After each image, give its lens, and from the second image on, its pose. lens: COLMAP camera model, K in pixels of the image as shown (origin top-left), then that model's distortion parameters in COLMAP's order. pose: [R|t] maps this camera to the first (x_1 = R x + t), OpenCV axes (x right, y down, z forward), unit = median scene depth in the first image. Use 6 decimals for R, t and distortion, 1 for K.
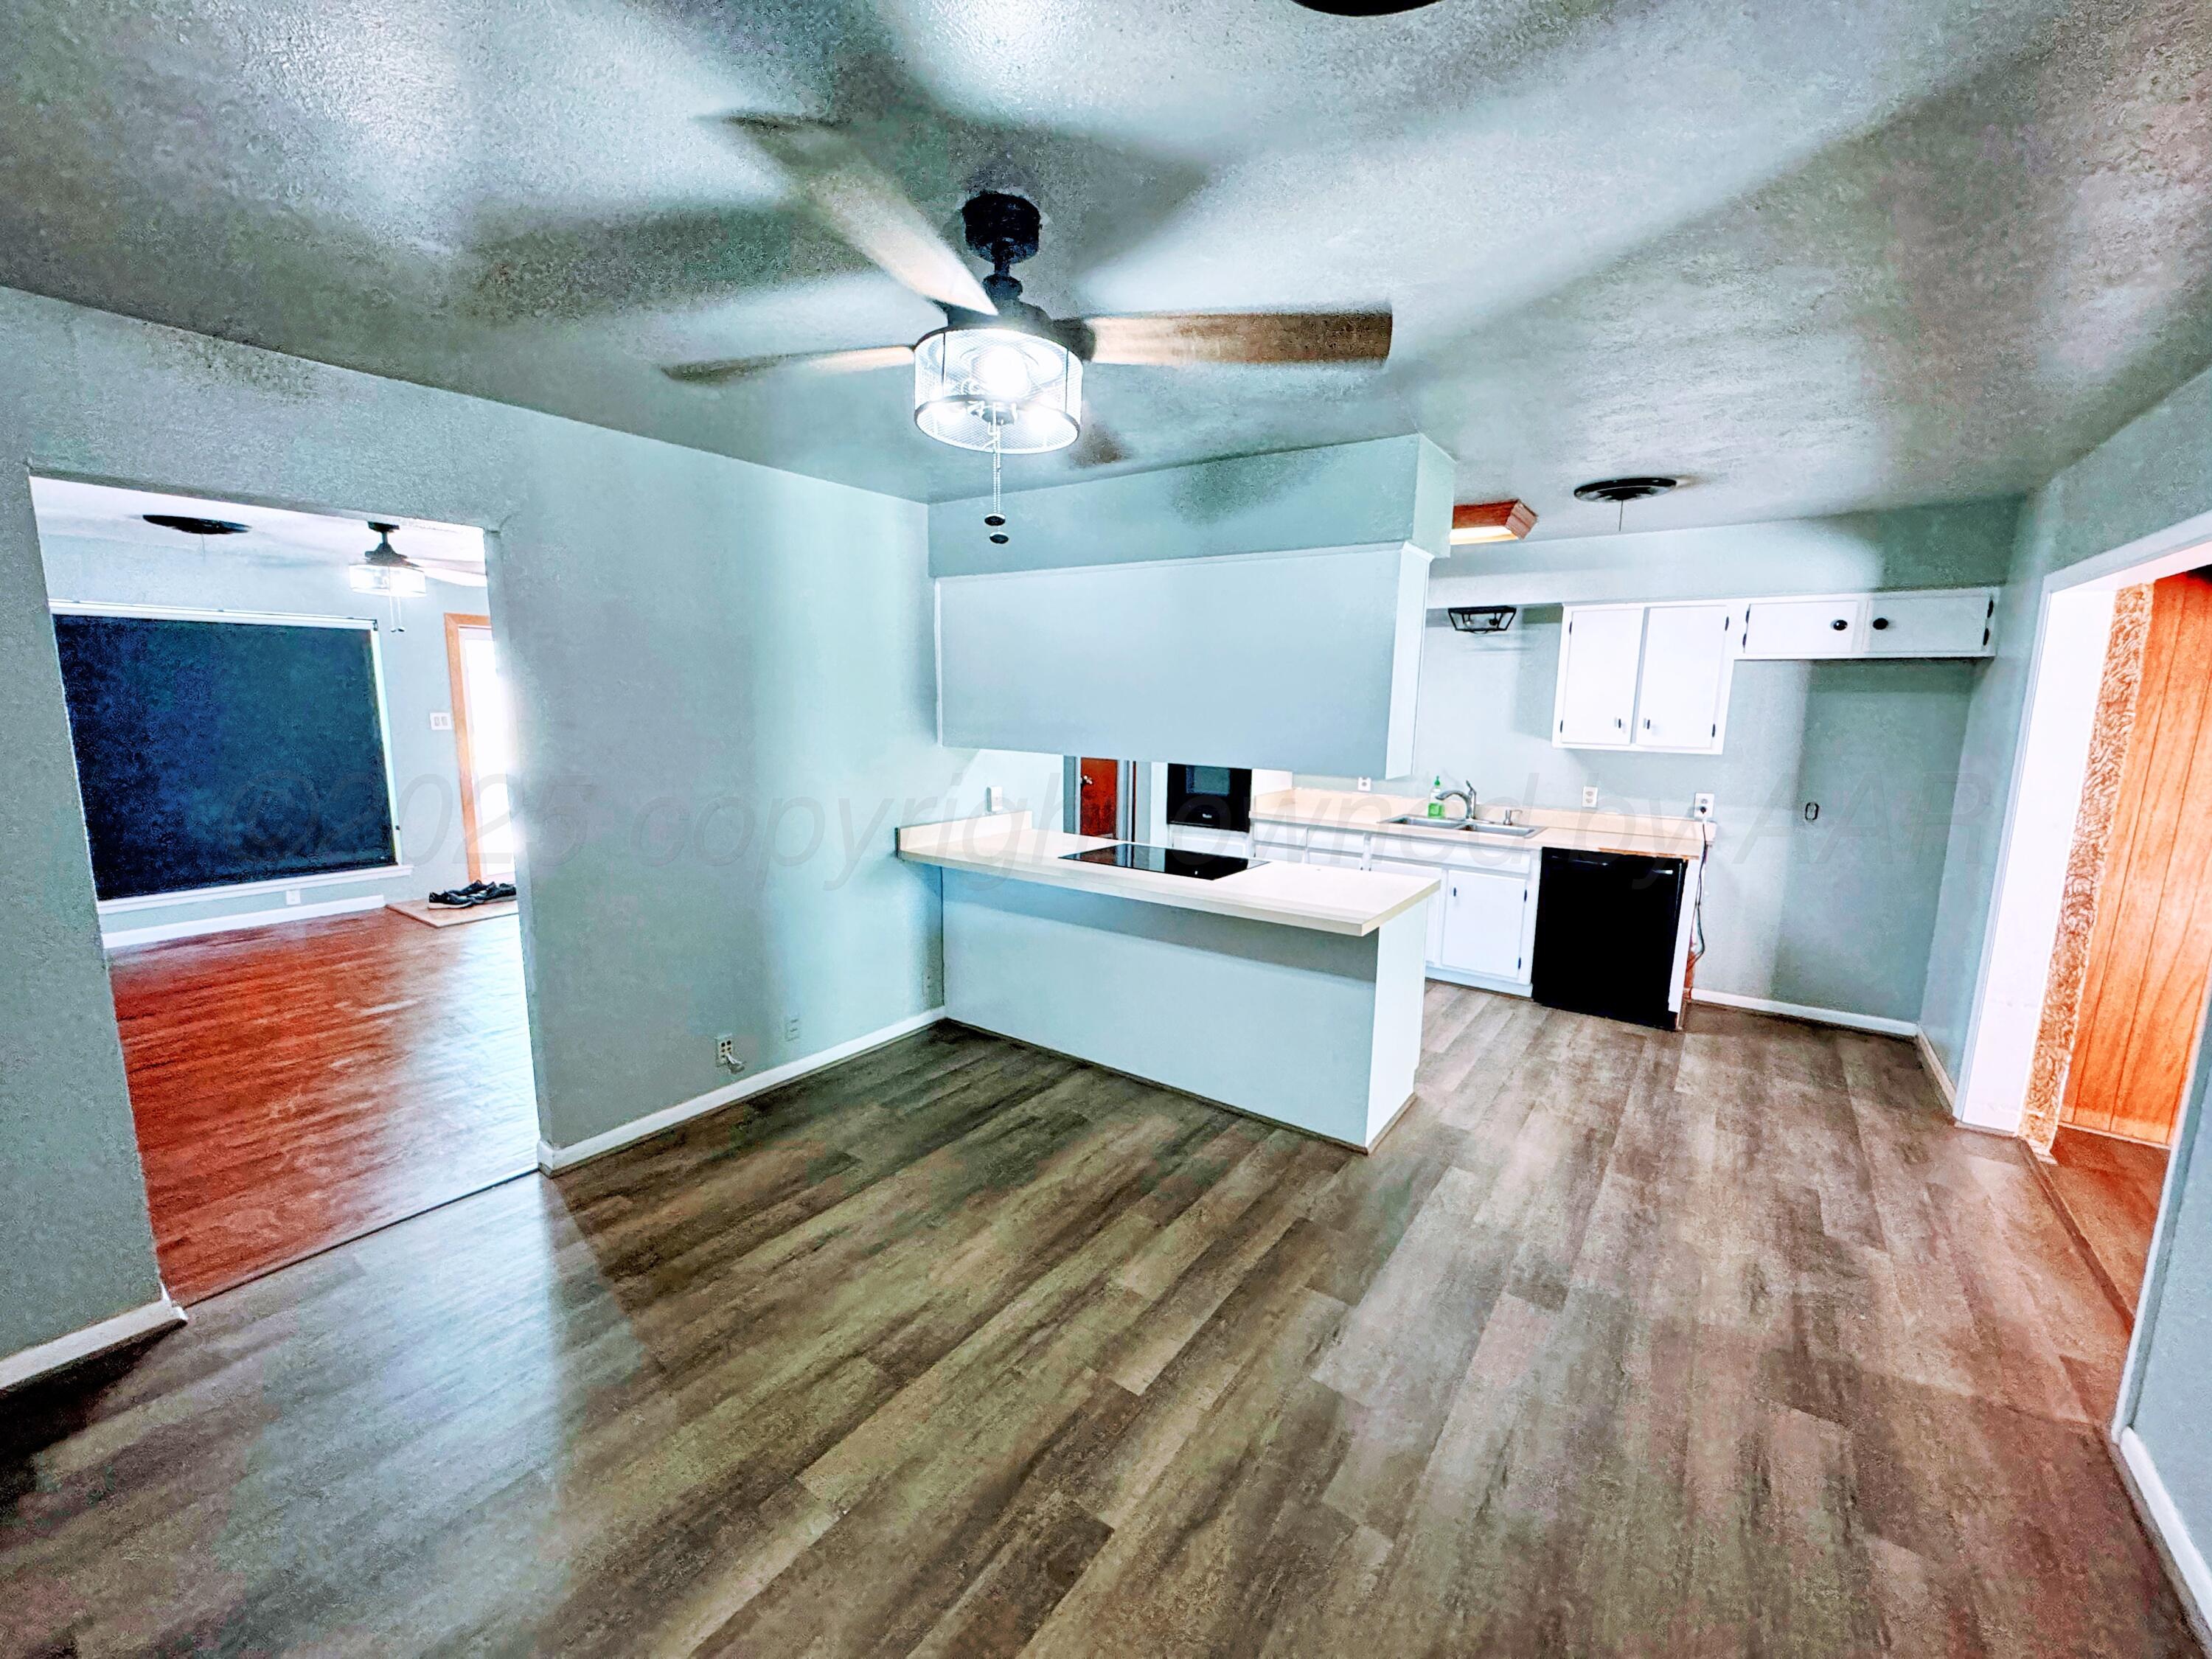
lens RADIAL K [[880.0, 0, 1106.7], [0, 880.0, 832.6], [0, 0, 1]] dist [0.000585, 0.000042]
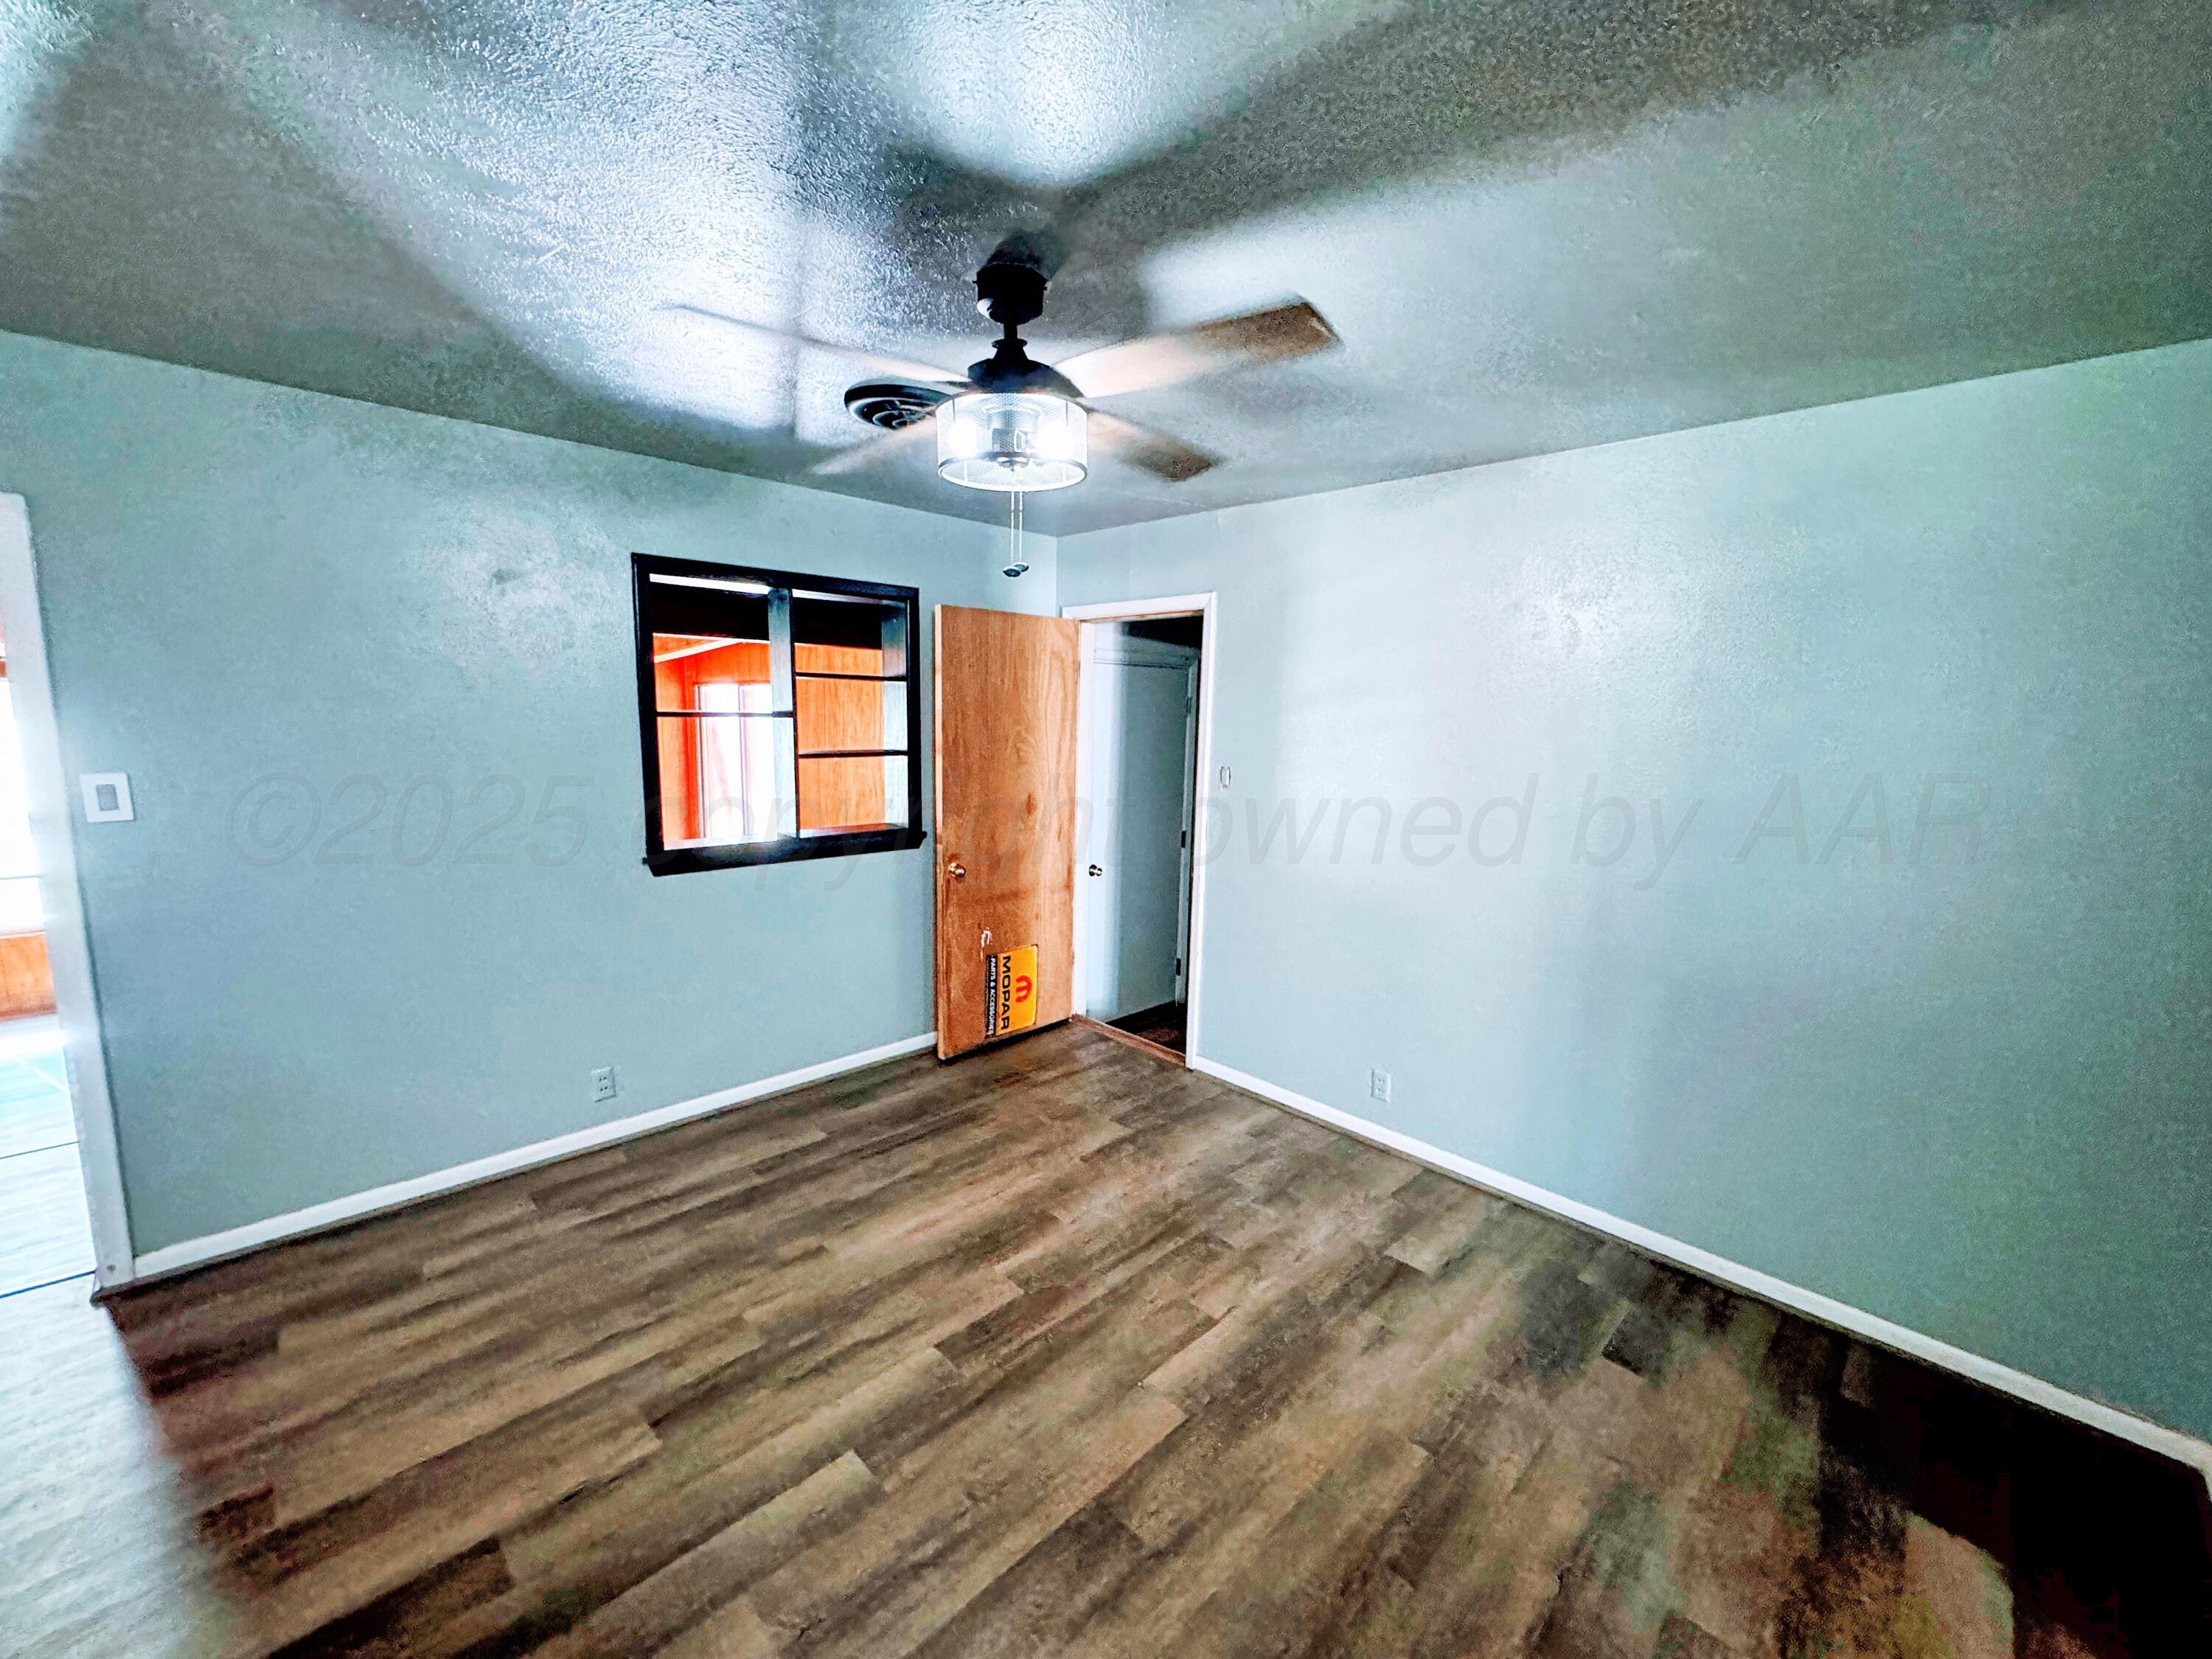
lens RADIAL K [[880.0, 0, 1106.3], [0, 880.0, 831.1], [0, 0, 1]] dist [0.000585, 0.000042]
pose [[-0.984801, -0.064201, 0.161383, -0.351634], [-0.014685, 0.956625, 0.290953, -0.280296], [-0.173062, 0.284161, -0.943028, 1.707436]]
